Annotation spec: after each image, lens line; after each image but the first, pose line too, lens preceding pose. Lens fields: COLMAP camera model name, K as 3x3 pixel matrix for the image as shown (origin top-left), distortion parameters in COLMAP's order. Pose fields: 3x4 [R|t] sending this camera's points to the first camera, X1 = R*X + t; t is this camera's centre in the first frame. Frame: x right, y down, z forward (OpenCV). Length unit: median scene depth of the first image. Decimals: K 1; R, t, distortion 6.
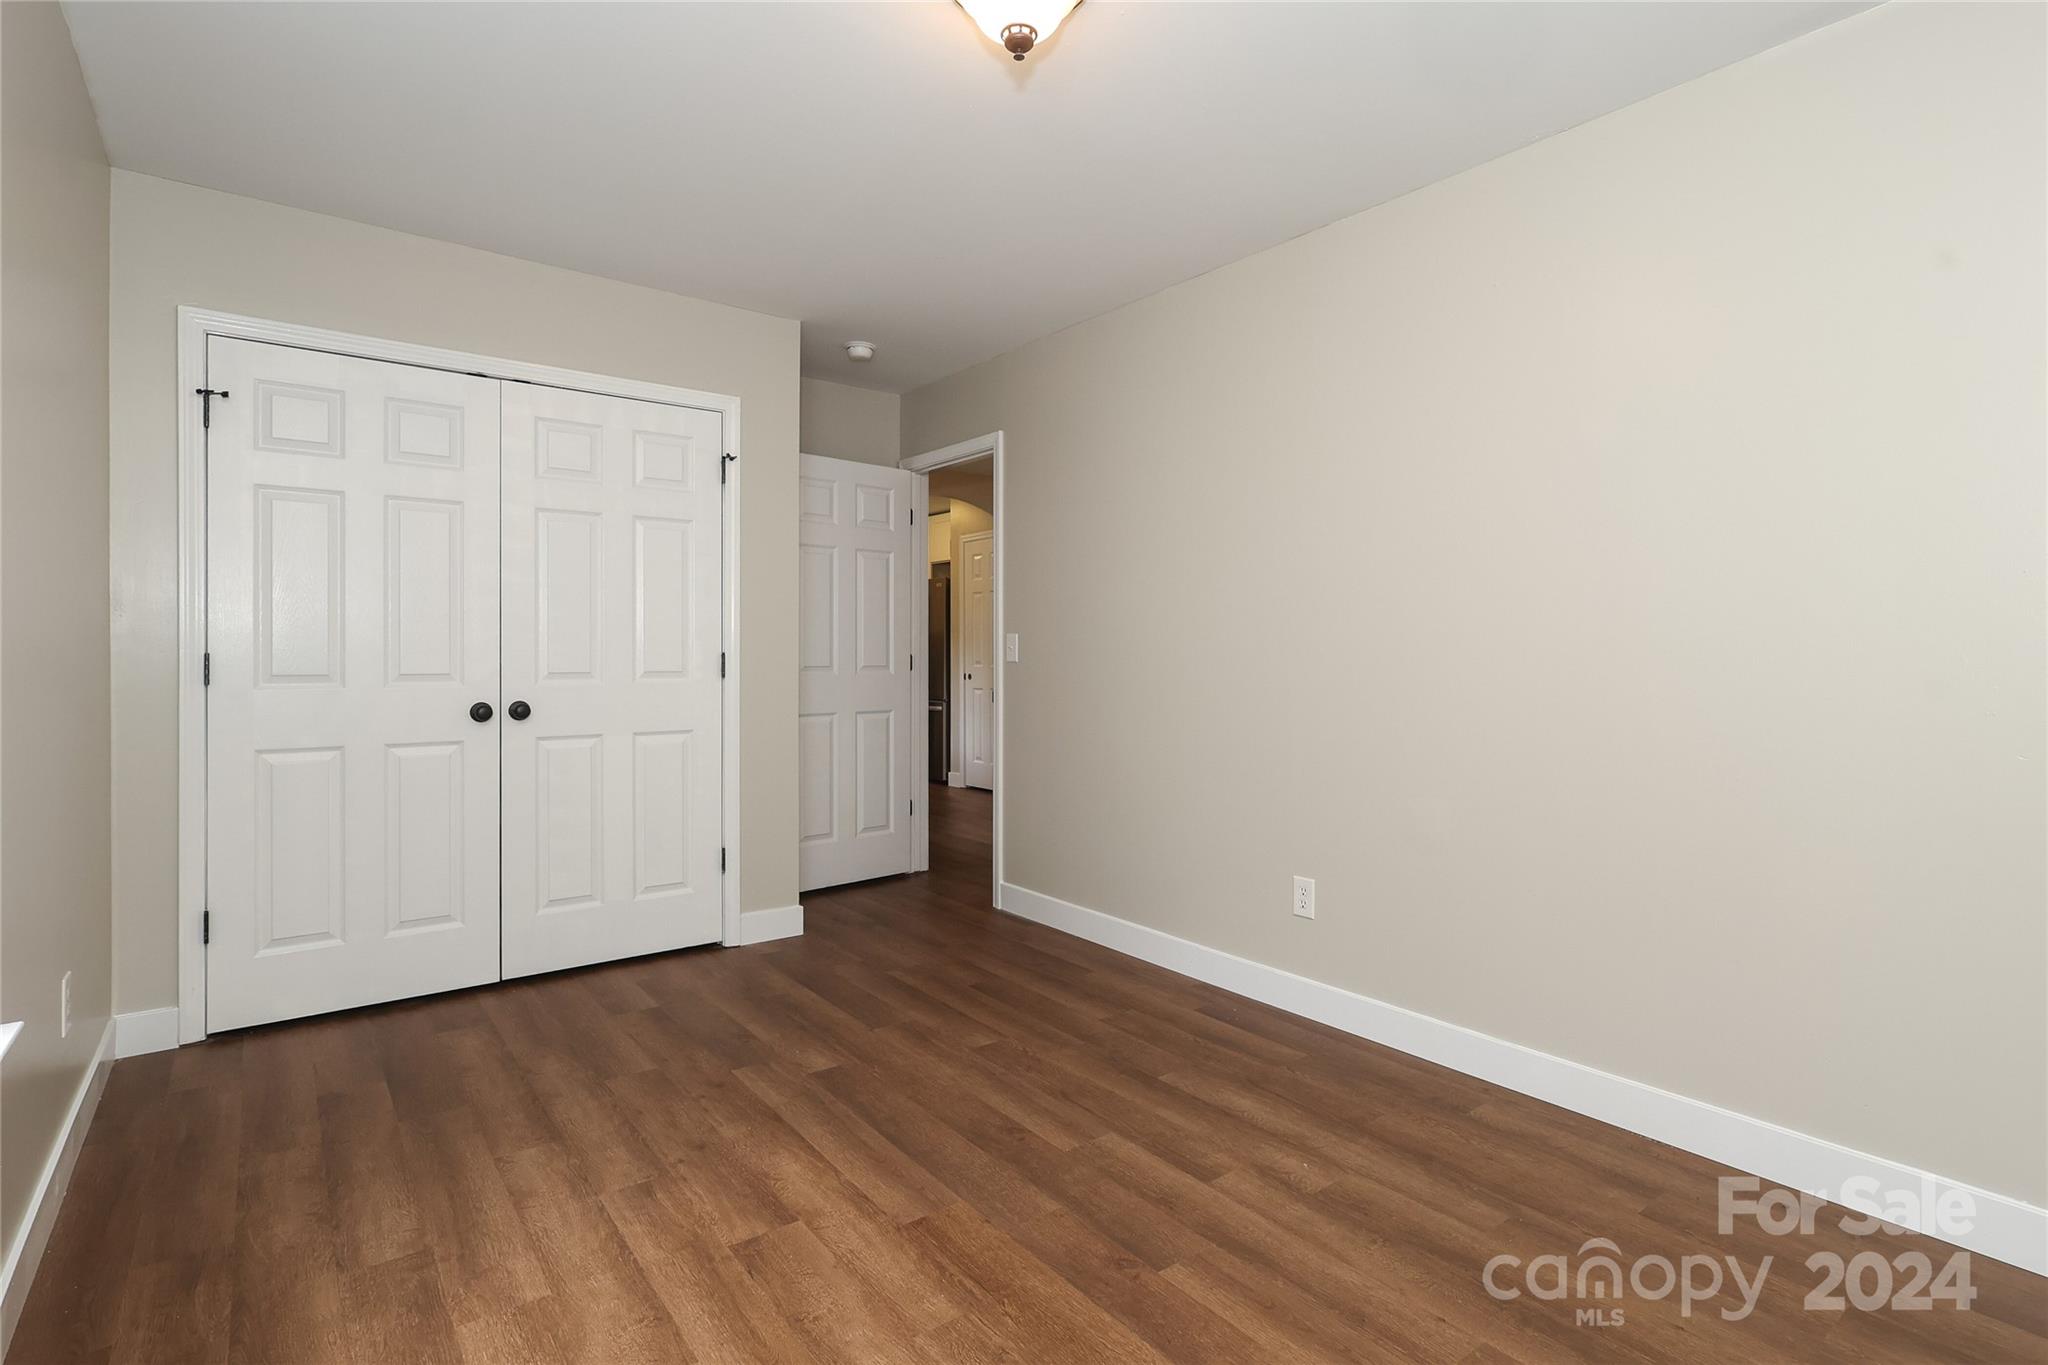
lens RADIAL K [[1008.9, 0, 1000.9], [0, 1008.9, 661.0], [0, 0, 1]] dist [-0.000366, 0.000681]
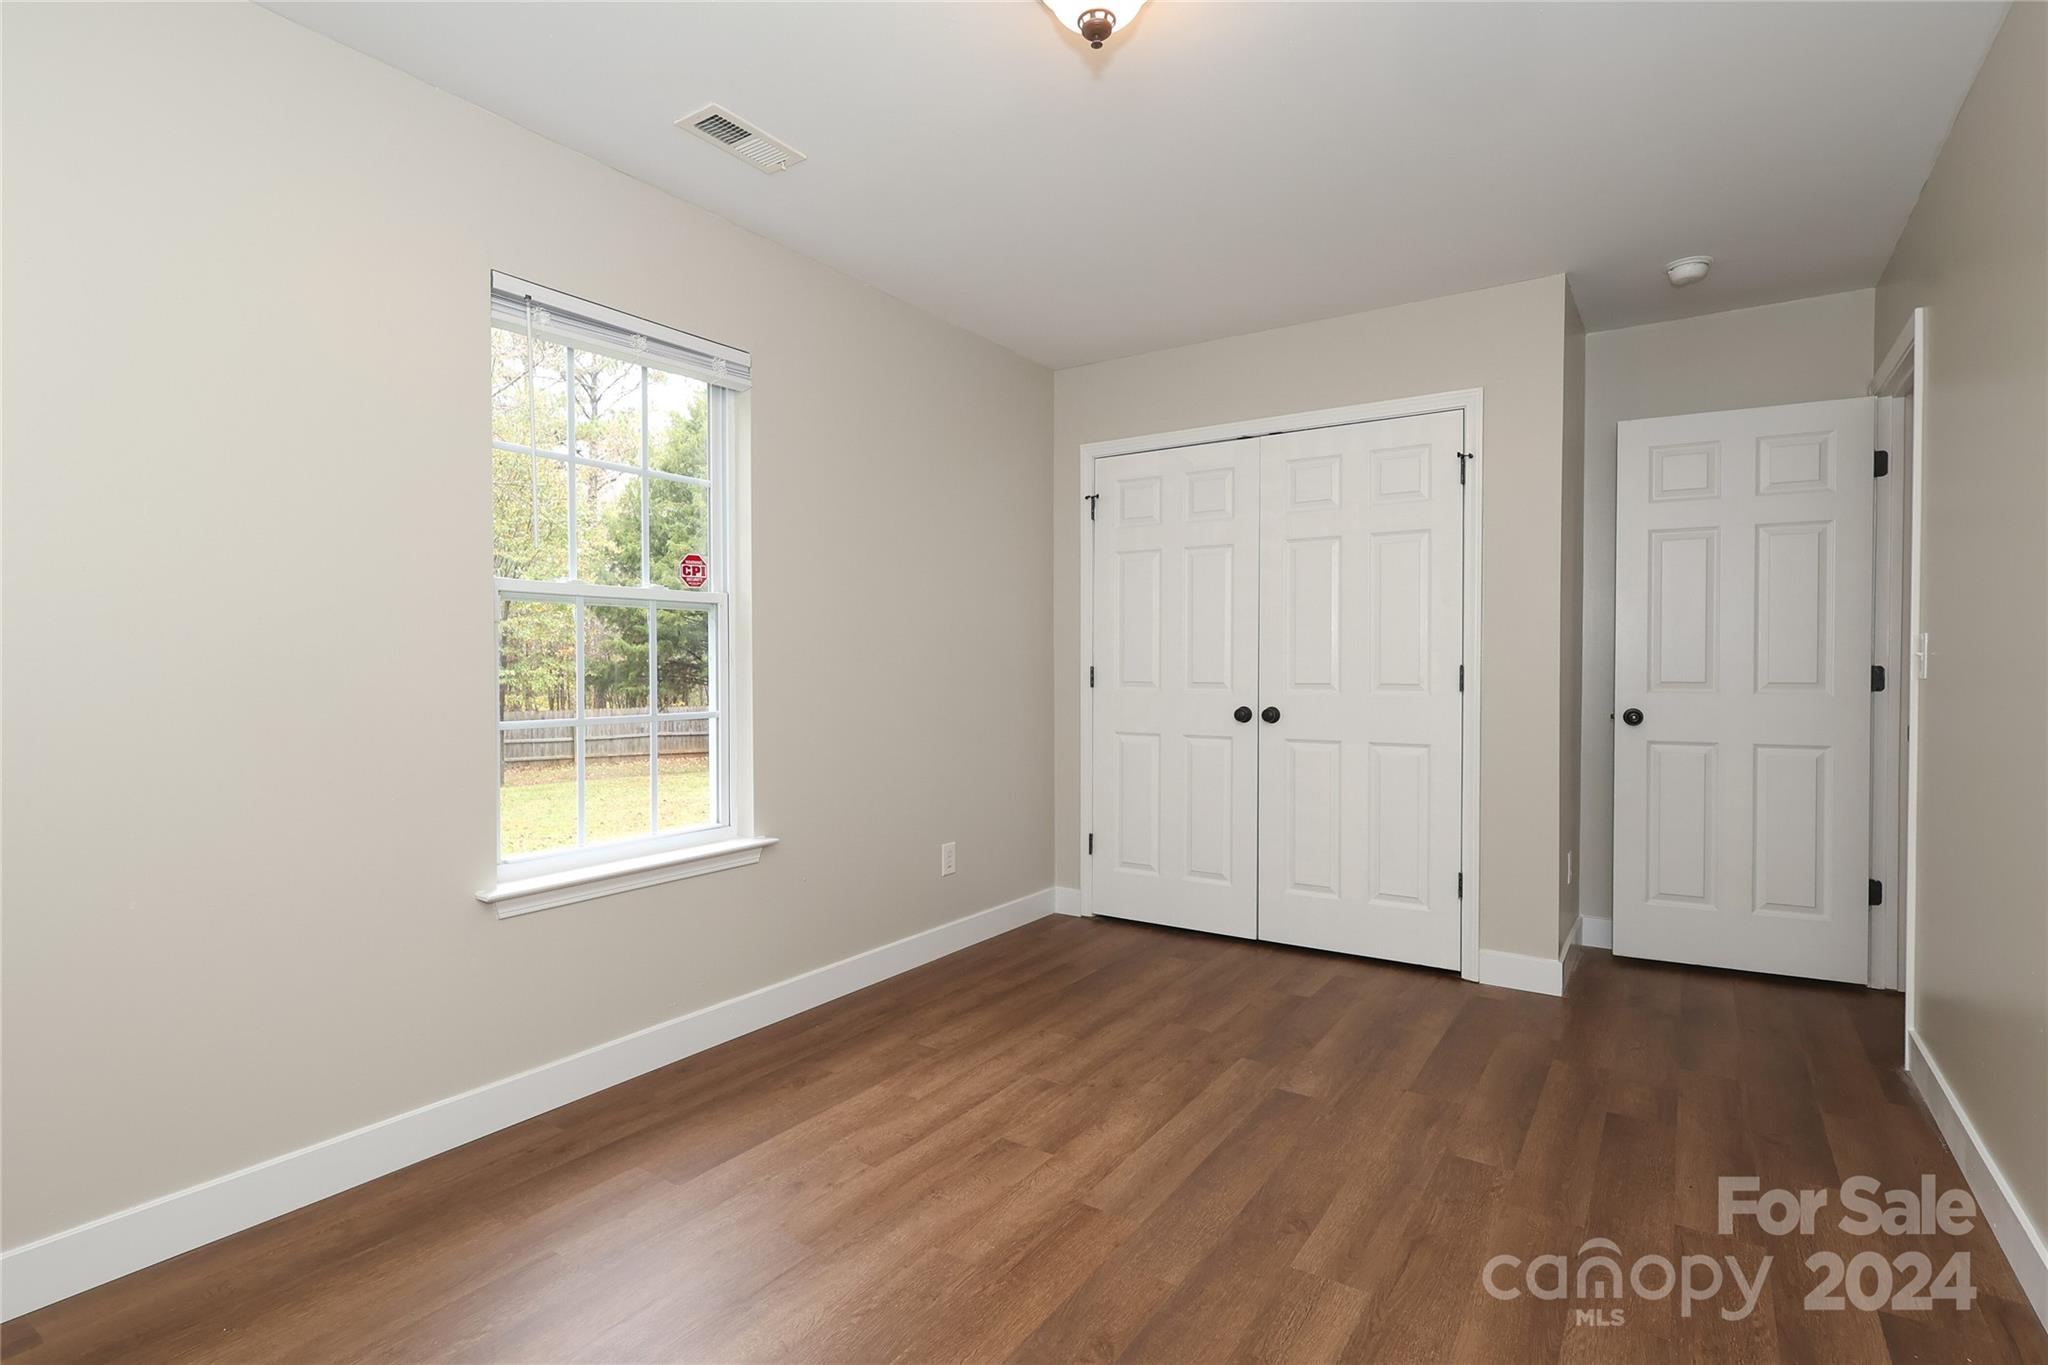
lens RADIAL K [[972.7, 0, 1021.2], [0, 972.7, 672.2], [0, 0, 1]] dist [-0.001374, 0.001077]
pose [[0.326143, 0.004662, -0.945309, 0.726585], [-0.004641, 0.999984, 0.003330, -0.003582], [0.945309, 0.003302, 0.326159, 0.516044]]
